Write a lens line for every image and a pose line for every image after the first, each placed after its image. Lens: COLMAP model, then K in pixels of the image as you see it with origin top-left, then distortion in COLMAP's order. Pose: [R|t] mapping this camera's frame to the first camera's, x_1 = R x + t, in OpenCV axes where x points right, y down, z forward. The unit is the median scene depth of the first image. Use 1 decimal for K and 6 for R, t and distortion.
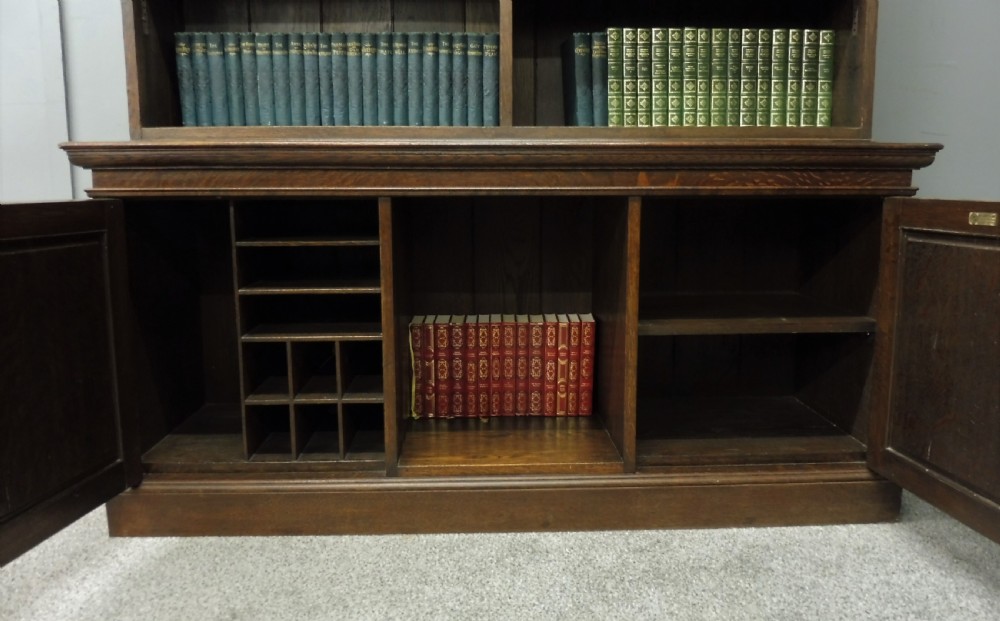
lens RADIAL K [[766.1, 0, 503.4], [0, 766.1, 303.9], [0, 0, 1]] dist [-0.032219, -0.006525]
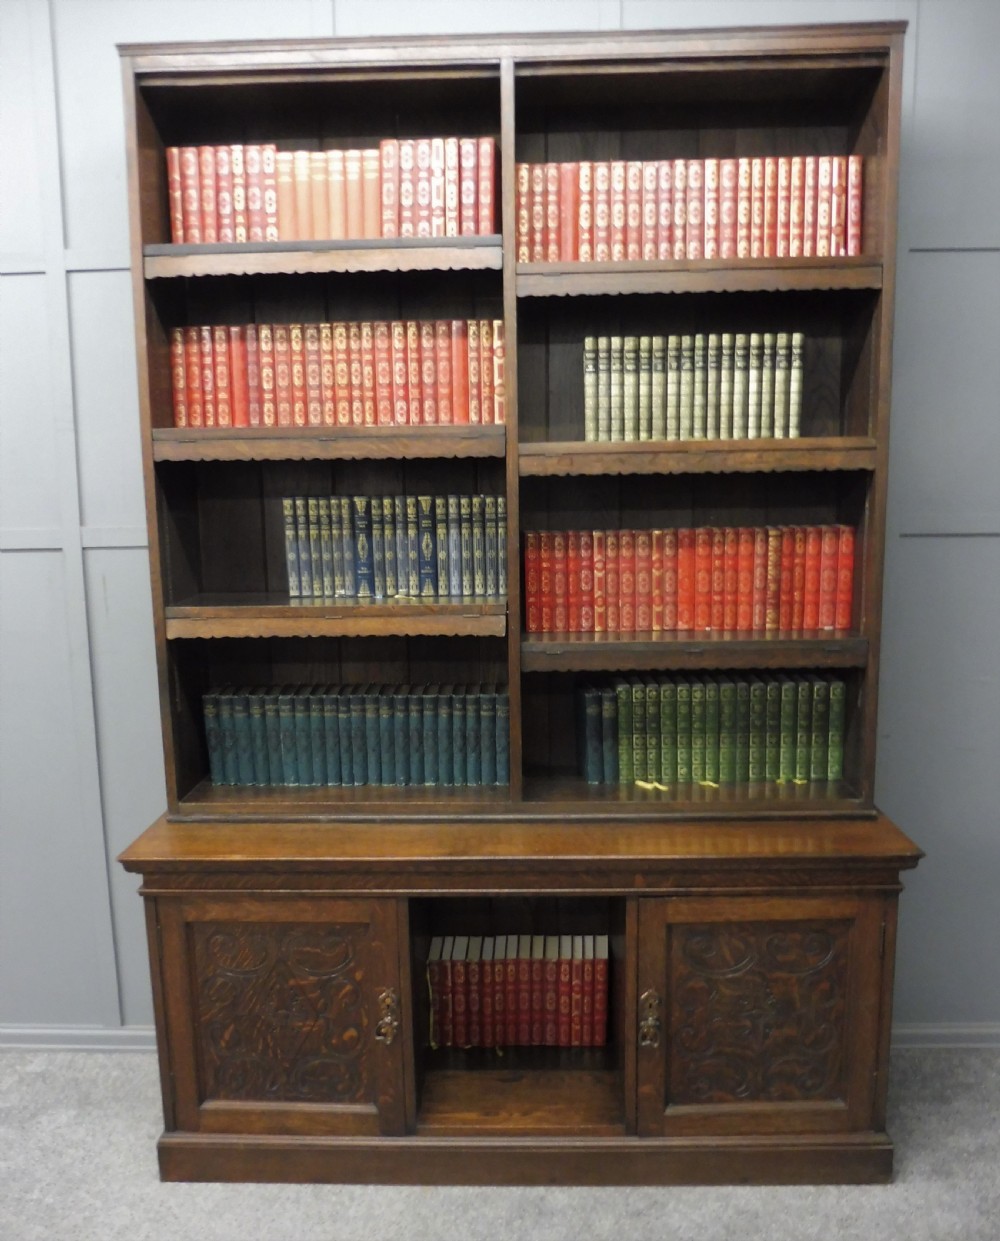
lens RADIAL K [[1032.4, 0, 492.0], [0, 1032.4, 643.7], [0, 0, 1]] dist [-0.043699, -0.002998]
pose [[0.997754, -0.005118, -0.066790, 0.062909], [0.005985, 0.999900, 0.012782, -0.444734], [0.066718, -0.013153, 0.997685, -0.396555]]
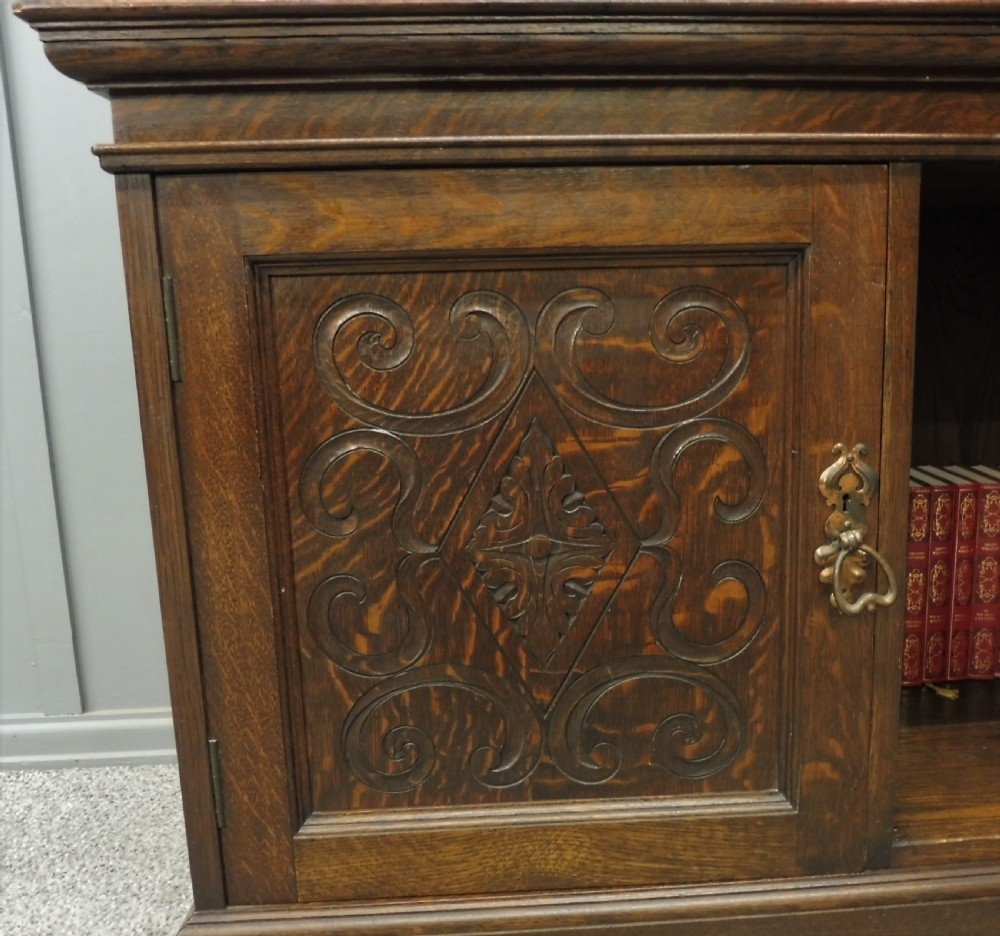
lens RADIAL K [[948.6, 0, 542.6], [0, 948.6, 475.1], [0, 0, 1]] dist [-0.019623, 0.000000]
pose [[0.999137, -0.031446, 0.027146, -0.299750], [0.030599, 0.999048, 0.031091, -0.003654], [-0.028098, -0.030233, 0.999148, 0.456496]]
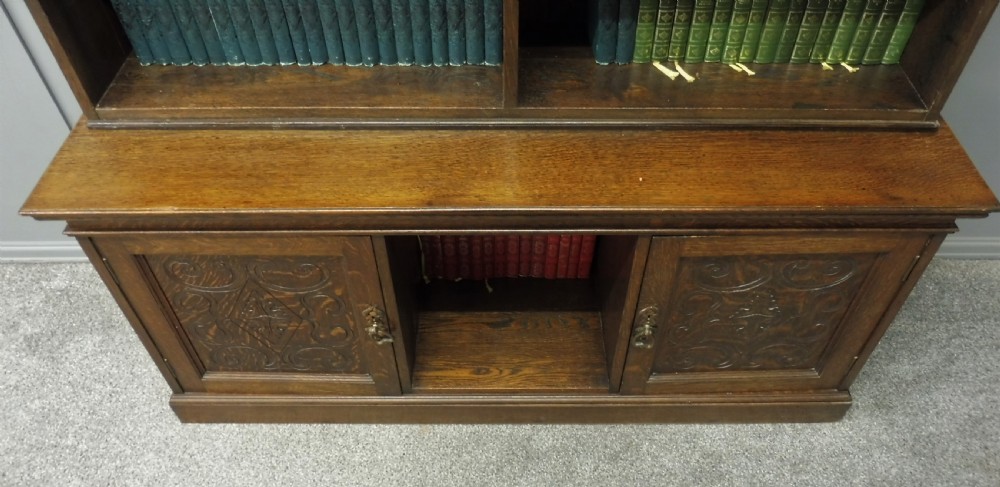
lens RADIAL K [[718.6, 0, 499.2], [0, 718.6, 194.1], [0, 0, 1]] dist [-0.036045, -0.007122]
pose [[0.999355, 0.022526, -0.027976, 0.015100], [-0.001590, 0.805881, 0.592076, -0.597586], [0.035883, -0.591649, 0.805397, 0.276694]]
